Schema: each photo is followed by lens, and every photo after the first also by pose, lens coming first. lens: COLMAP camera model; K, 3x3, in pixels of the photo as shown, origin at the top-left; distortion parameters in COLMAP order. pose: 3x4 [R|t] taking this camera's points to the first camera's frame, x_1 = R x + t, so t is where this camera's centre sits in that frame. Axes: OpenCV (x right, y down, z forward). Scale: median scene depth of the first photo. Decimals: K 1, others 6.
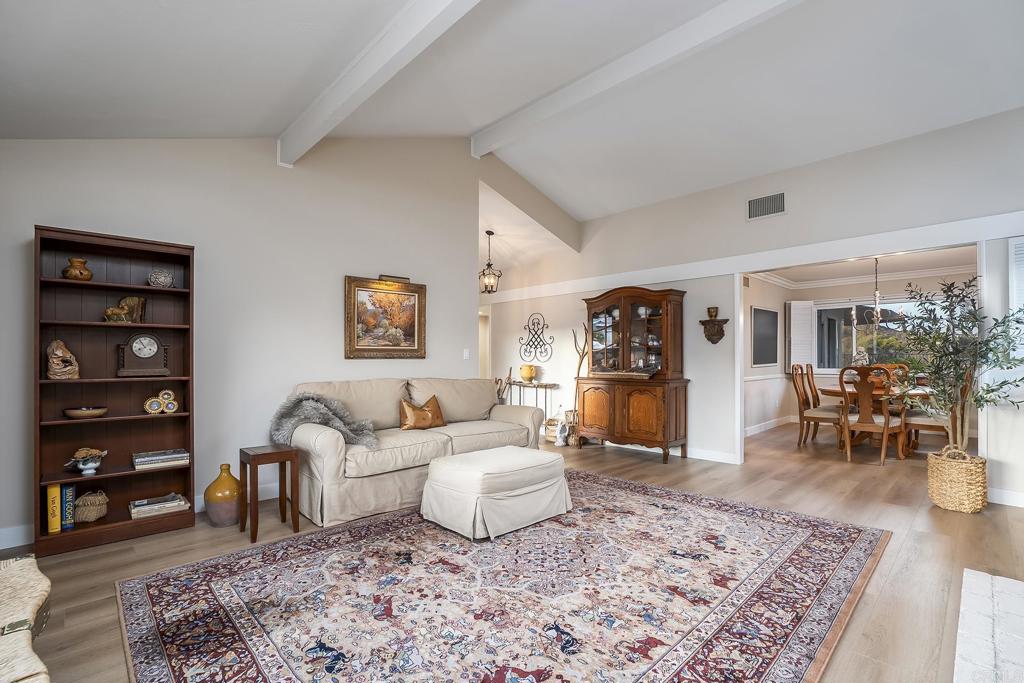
lens RADIAL K [[466.0, 0, 512.5], [0, 466.0, 351.2], [0, 0, 1]] dist [-0.009611, 0.002556]
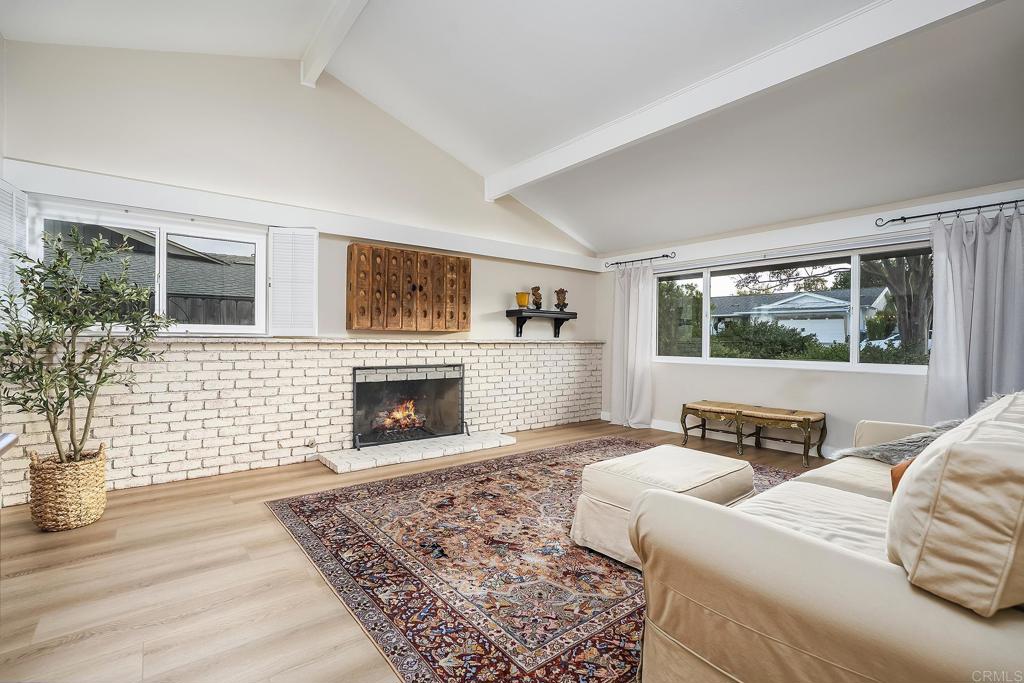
lens RADIAL K [[466.0, 0, 516.5], [0, 466.0, 345.0], [0, 0, 1]] dist [-0.009611, 0.002556]
pose [[-0.996384, -0.007033, 0.084668, 0.180795], [-0.007869, 0.999923, -0.009545, 0.047298], [-0.084594, -0.010177, -0.996364, 2.064059]]
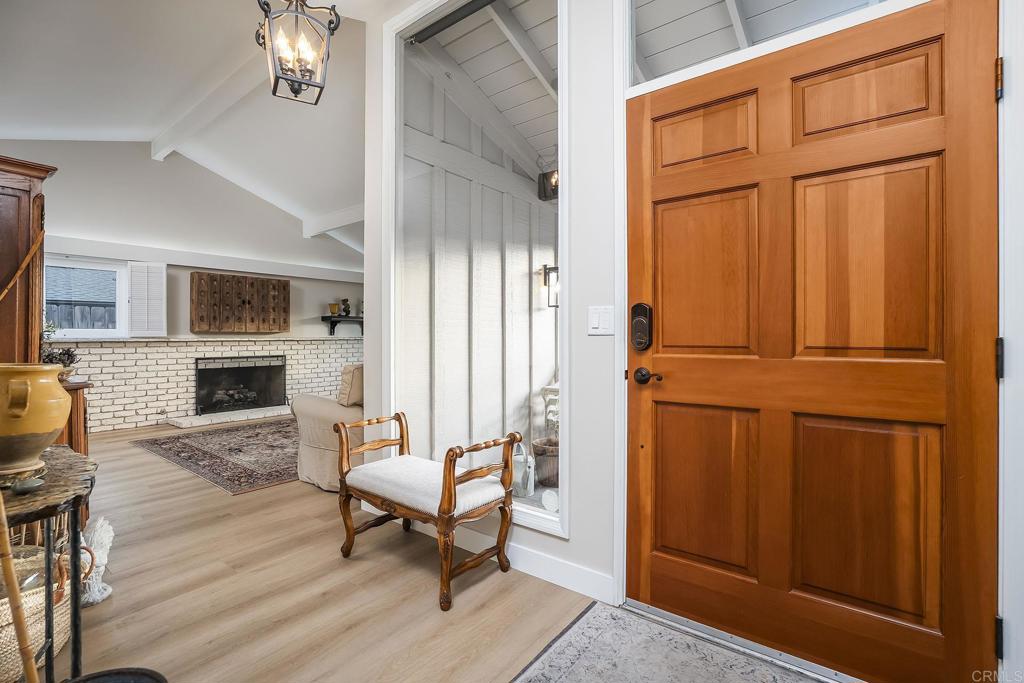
lens RADIAL K [[466.0, 0, 507.7], [0, 466.0, 338.1], [0, 0, 1]] dist [-0.009611, 0.002556]
pose [[-0.990104, 0.000620, -0.140333, -0.291965], [0.002634, 0.999896, -0.014167, 0.050949], [0.140309, -0.014396, -0.990003, 2.930276]]
